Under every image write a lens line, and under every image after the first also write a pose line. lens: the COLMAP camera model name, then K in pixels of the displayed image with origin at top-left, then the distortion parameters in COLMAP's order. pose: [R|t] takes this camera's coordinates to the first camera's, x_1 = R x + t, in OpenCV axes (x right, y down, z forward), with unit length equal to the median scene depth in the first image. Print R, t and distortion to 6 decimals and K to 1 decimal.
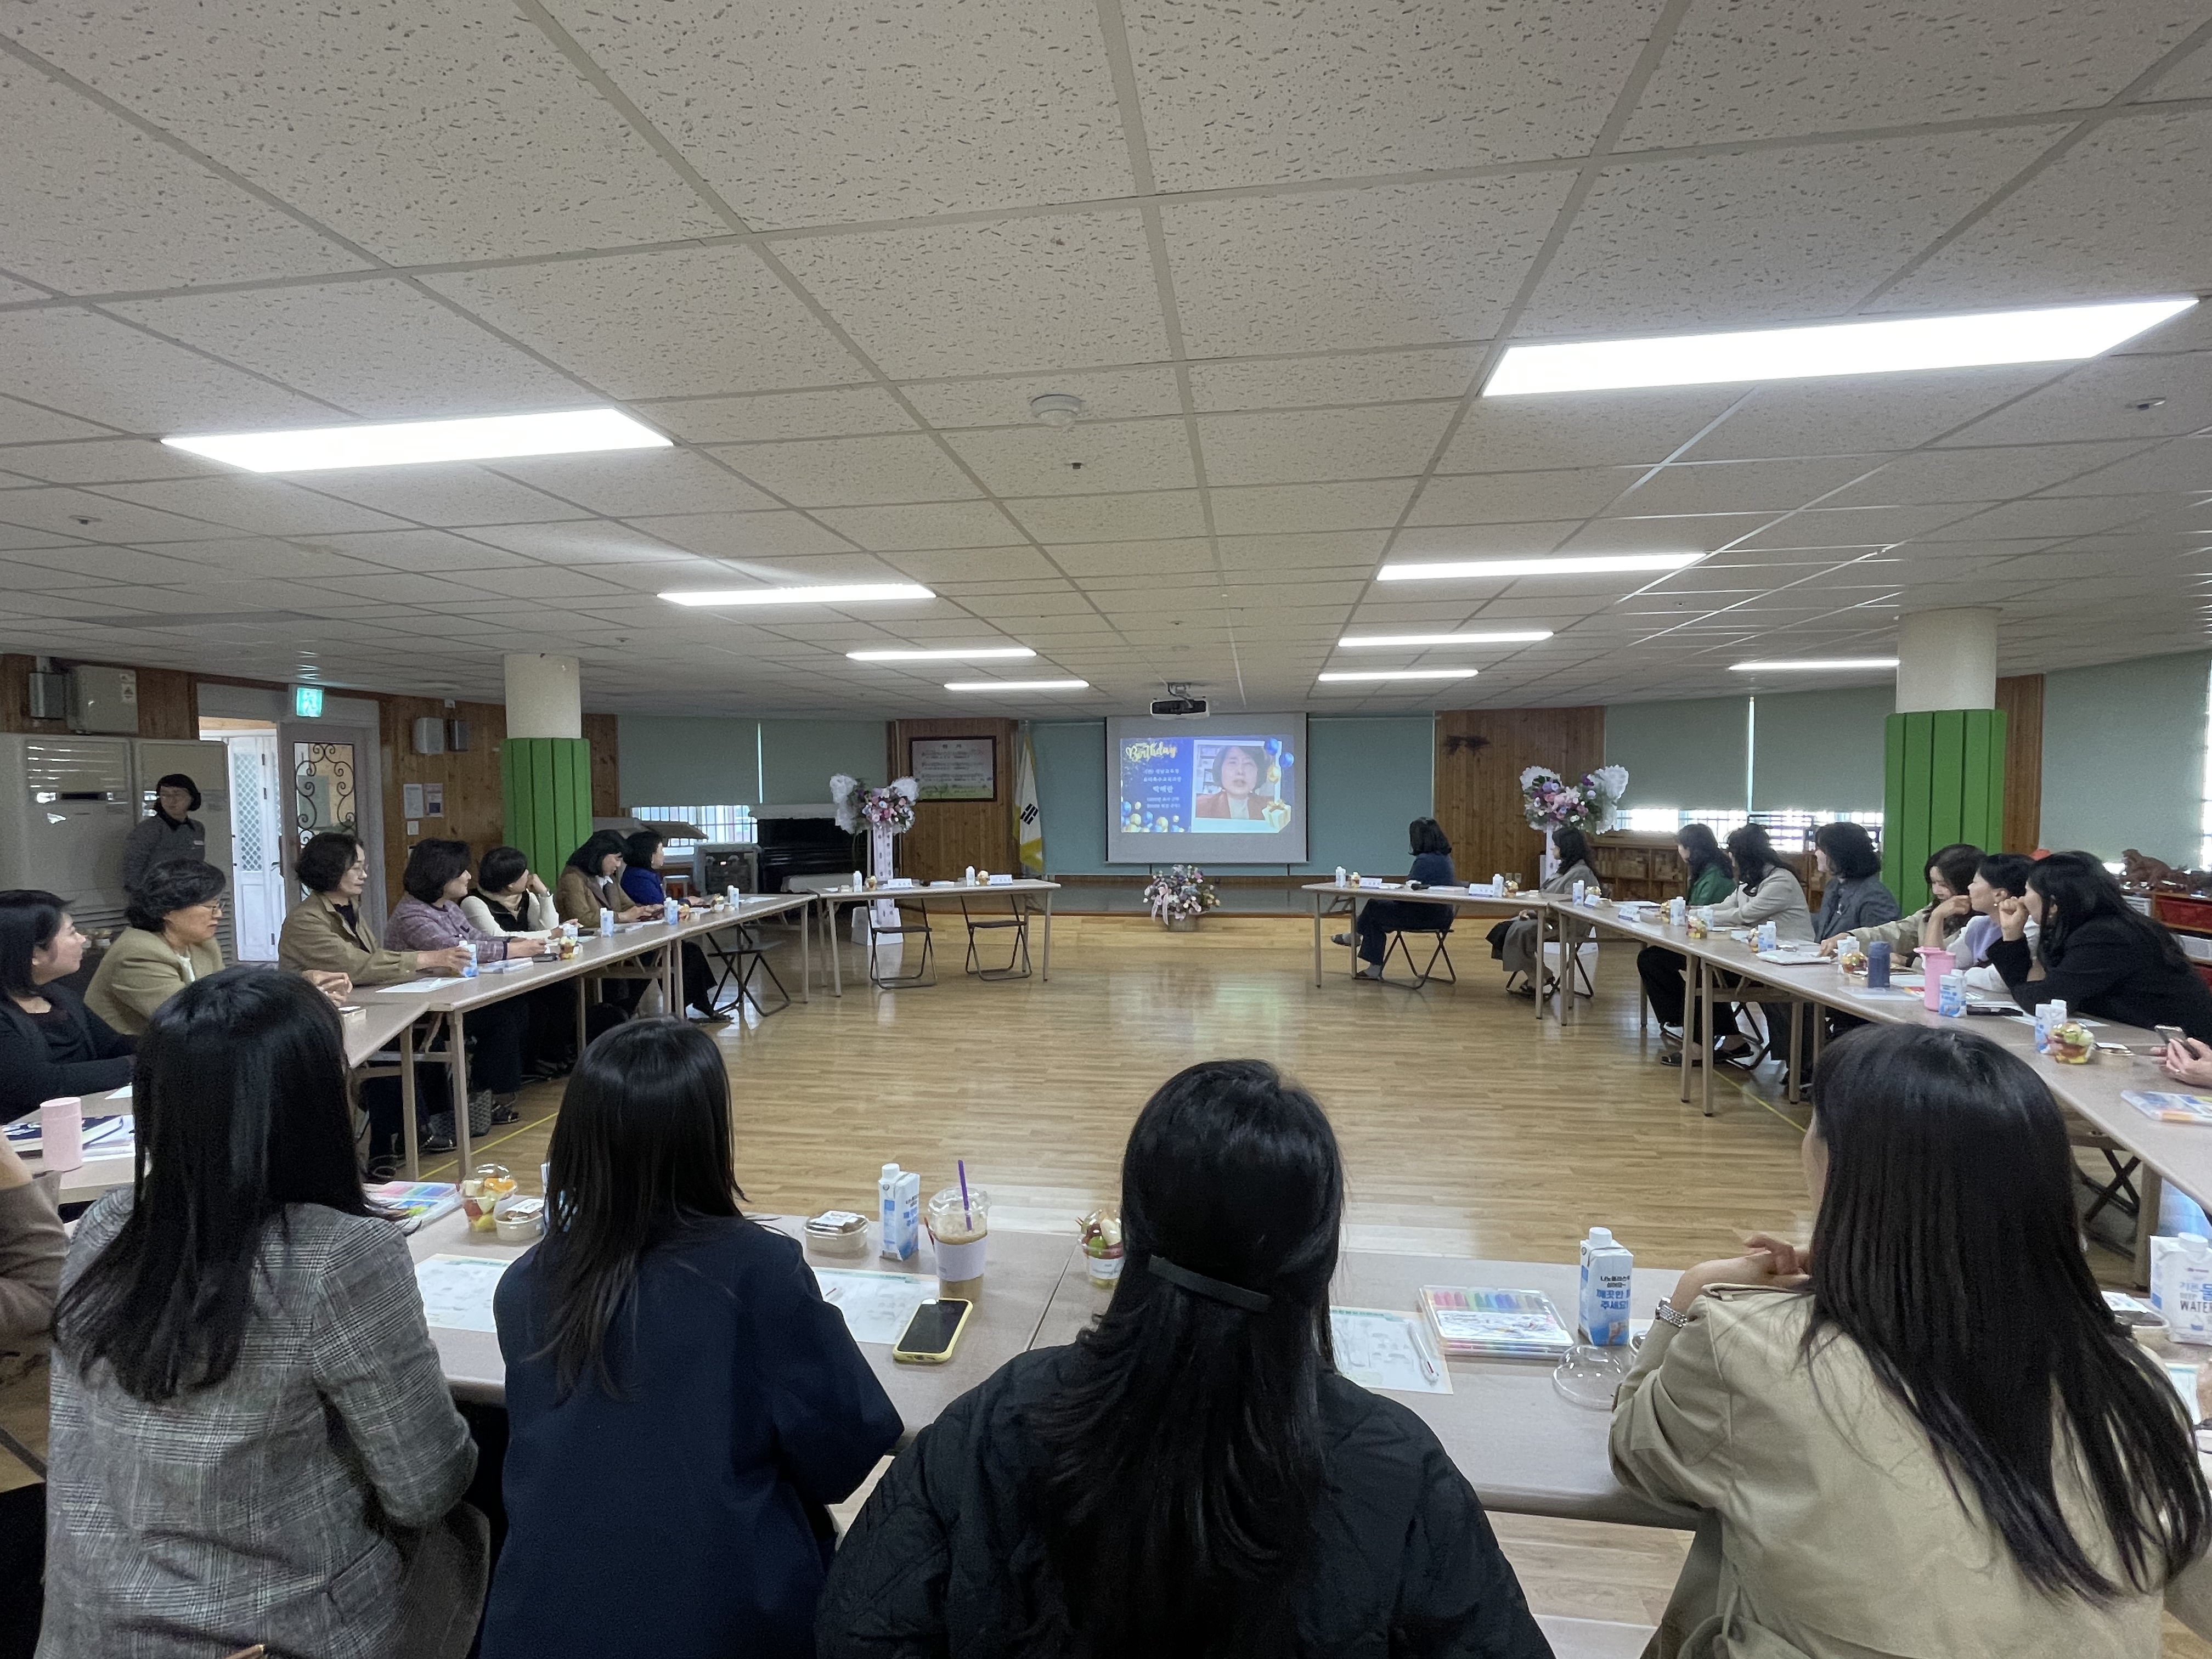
lens RADIAL K [[1066.2, 0, 1103.3], [0, 1066.2, 828.9], [0, 0, 1]] dist [-0.000771, -0.000031]
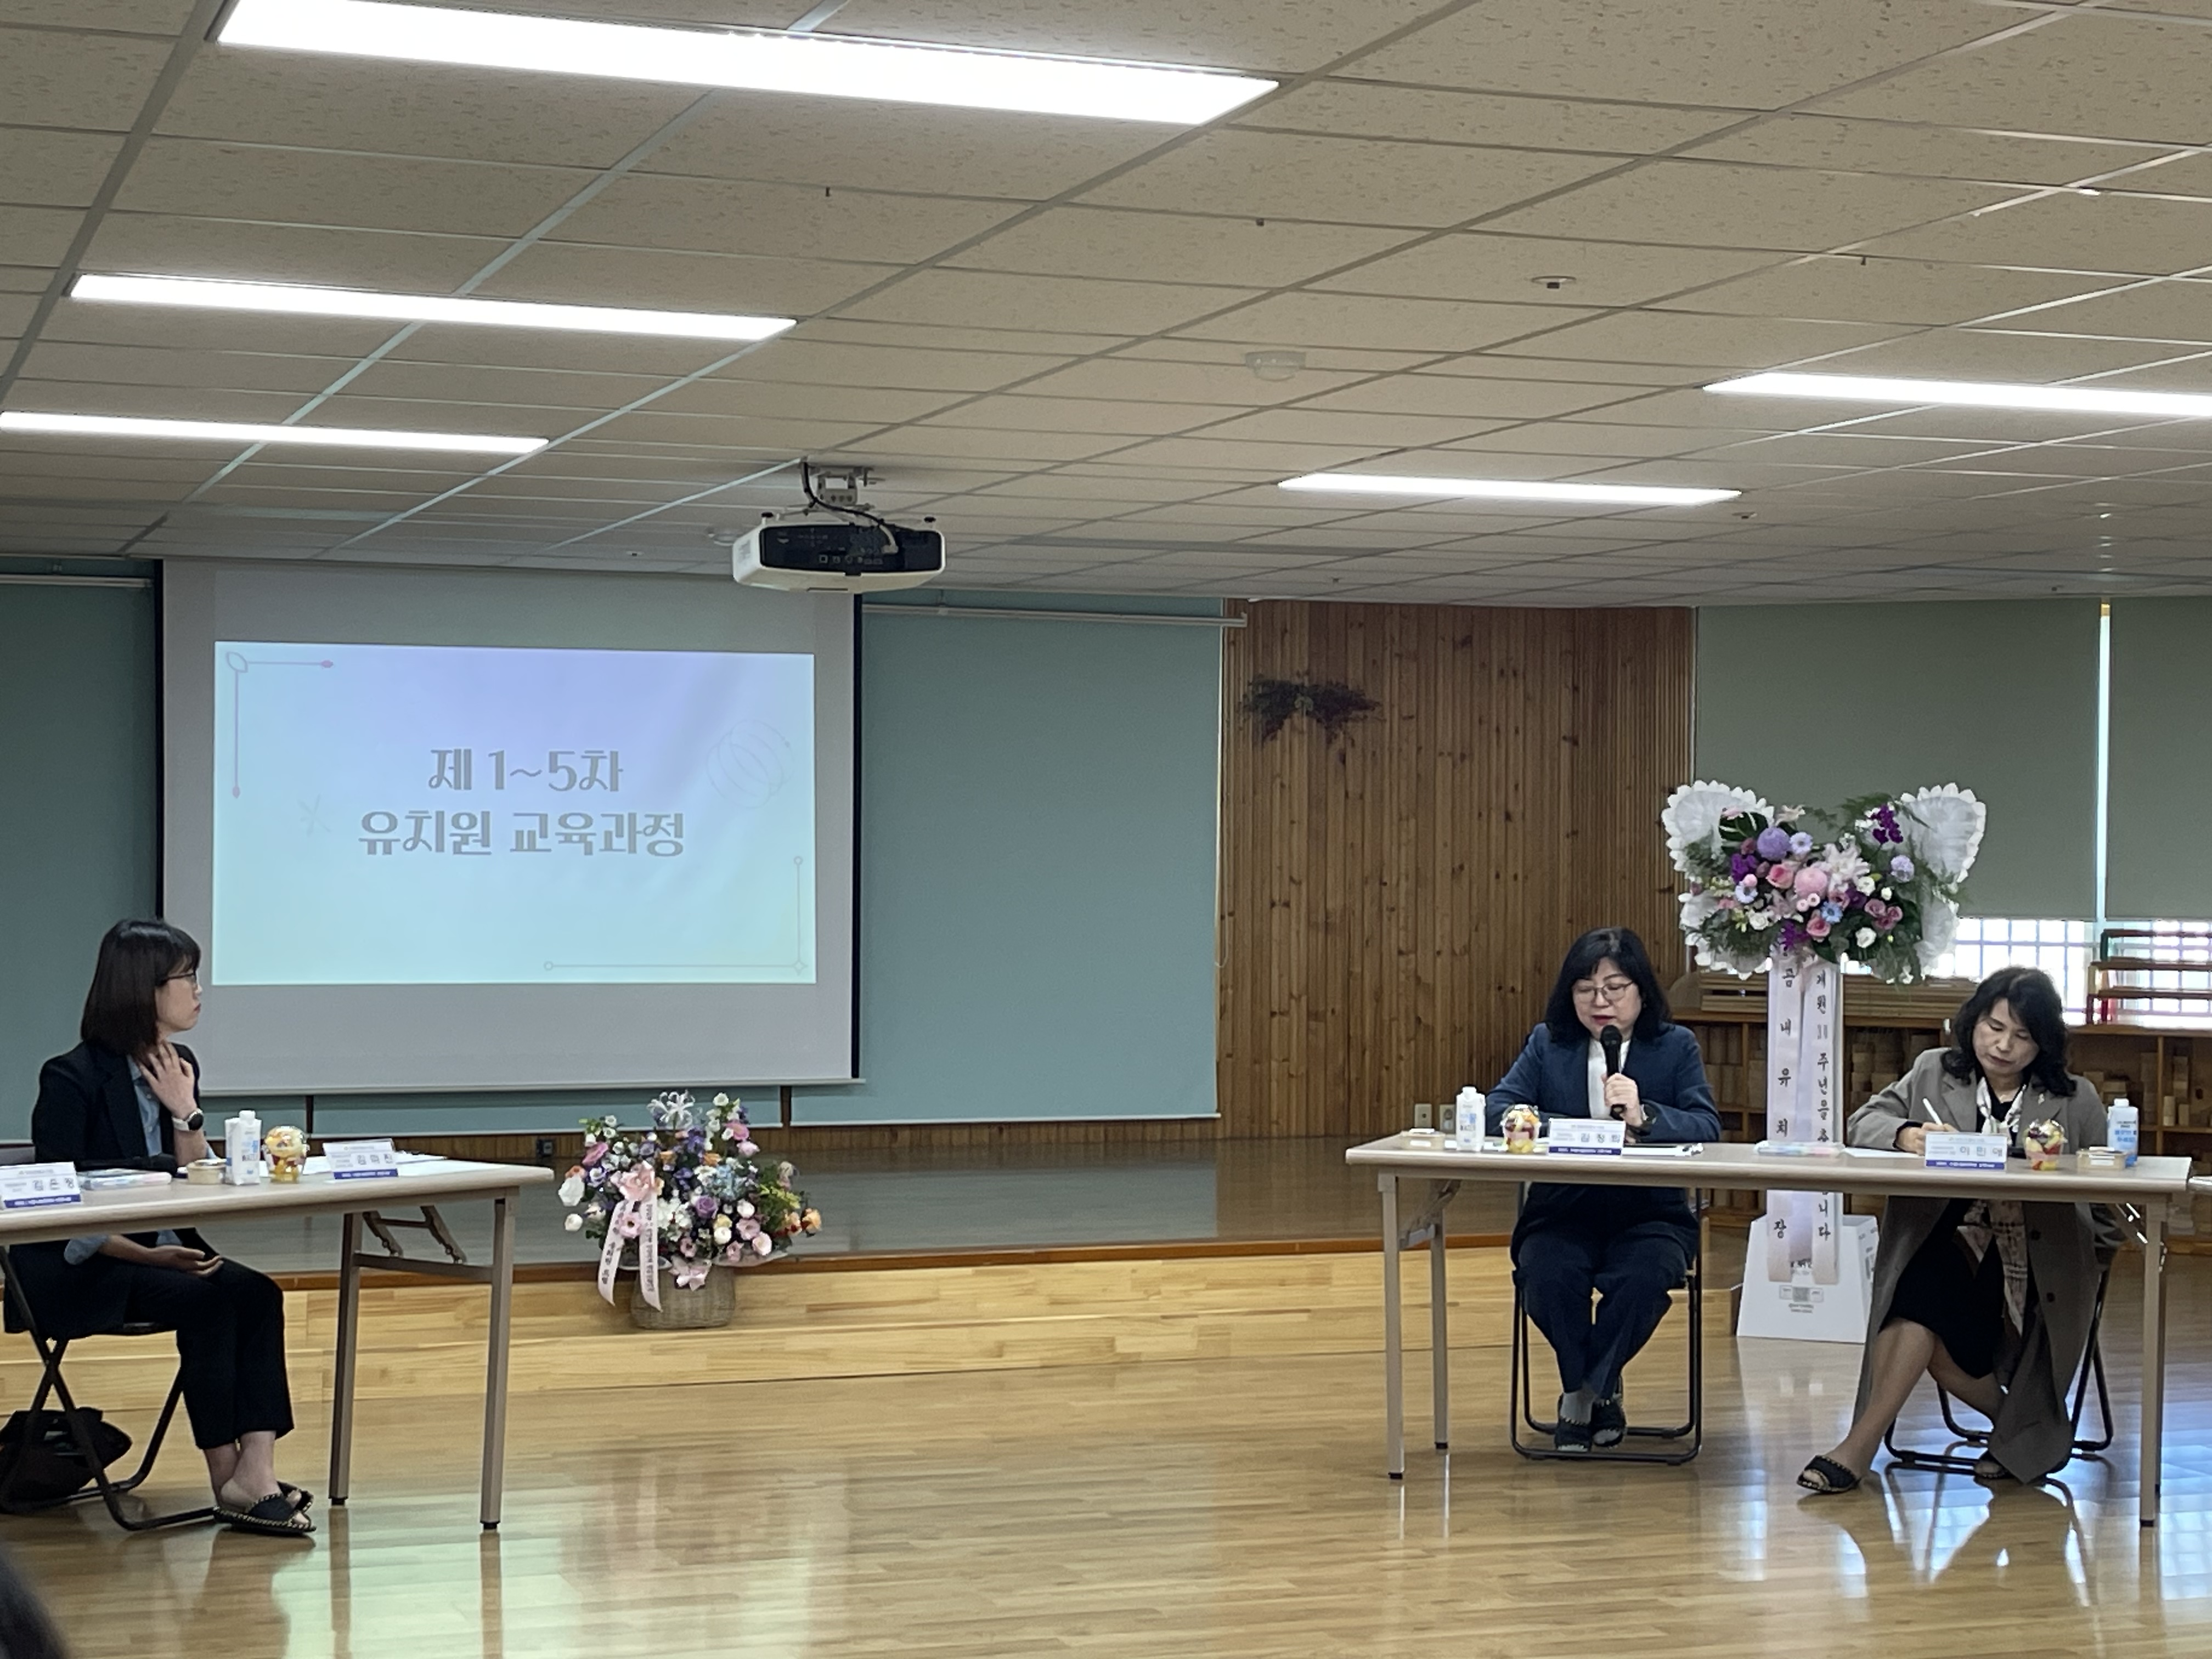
lens RADIAL K [[3558.2, 0, 1103.2], [0, 3558.2, 833.1], [0, 0, 1]] dist [0.146832, 0.000000]
pose [[0.881317, 0.017544, 0.472200, -0.285763], [0.001691, 0.999187, -0.040281, 0.002501], [-0.472523, 0.036299, 0.880571, 0.098271]]
